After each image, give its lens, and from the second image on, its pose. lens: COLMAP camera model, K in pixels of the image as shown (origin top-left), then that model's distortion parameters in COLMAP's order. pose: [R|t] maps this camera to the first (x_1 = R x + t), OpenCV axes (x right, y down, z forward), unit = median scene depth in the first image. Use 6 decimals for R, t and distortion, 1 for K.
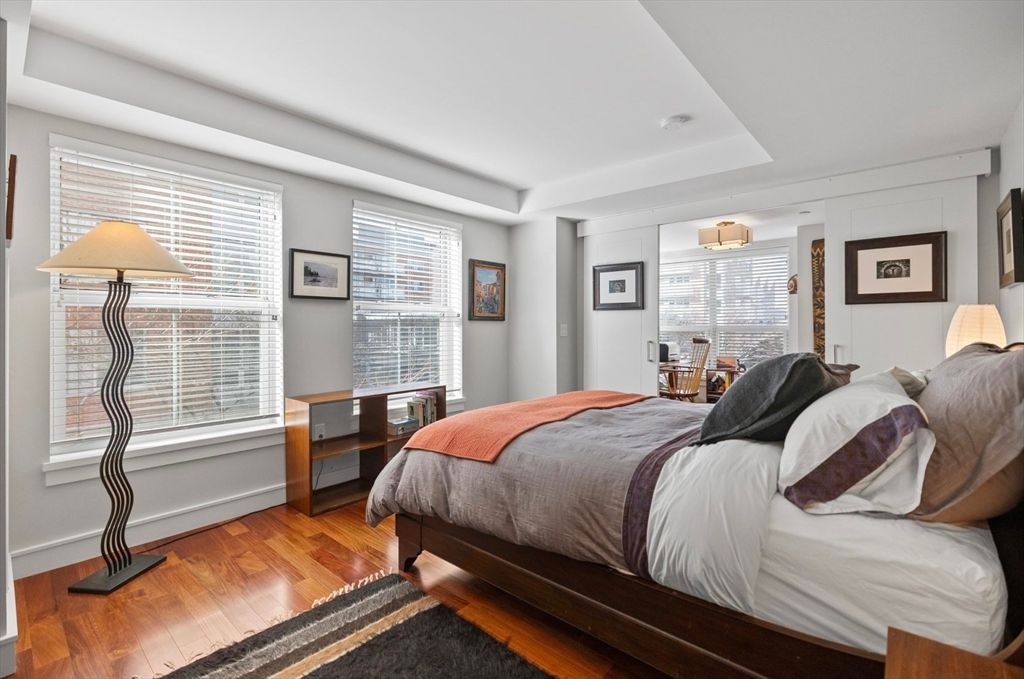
lens RADIAL K [[468.2, 0, 507.9], [0, 468.2, 332.2], [0, 0, 1]] dist [0.000126, -0.000017]
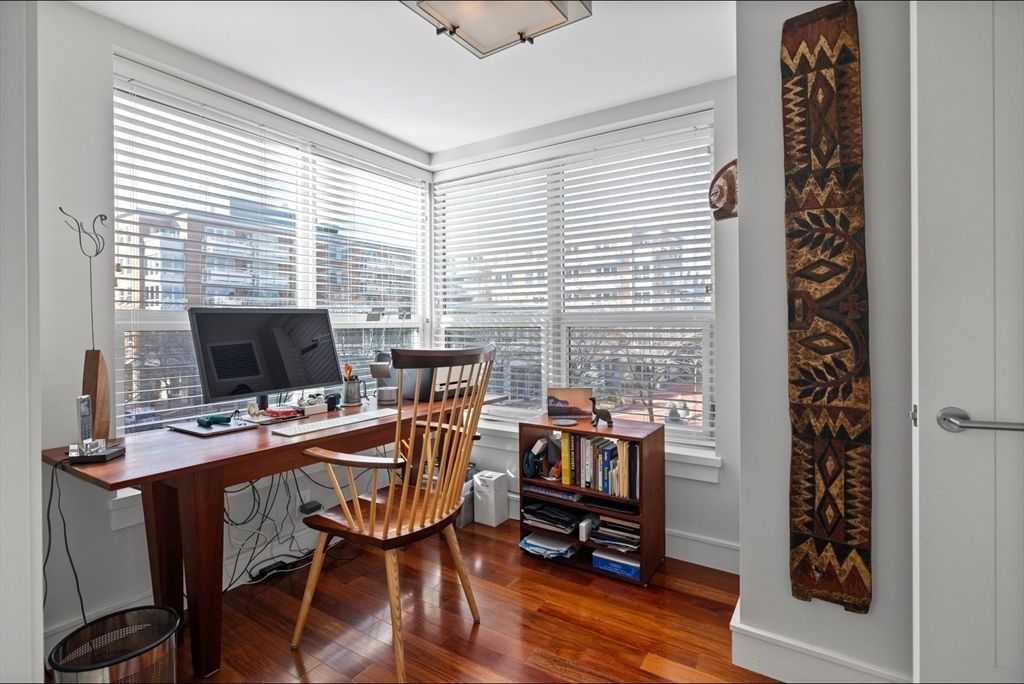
lens RADIAL K [[498.7, 0, 513.5], [0, 498.7, 334.8], [0, 0, 1]] dist [-0.003045, -0.000314]
pose [[0.988234, -0.008104, 0.152738, 0.360469], [0.006558, 0.999922, 0.010624, 0.000922], [-0.152812, -0.009497, 0.988210, 0.596993]]
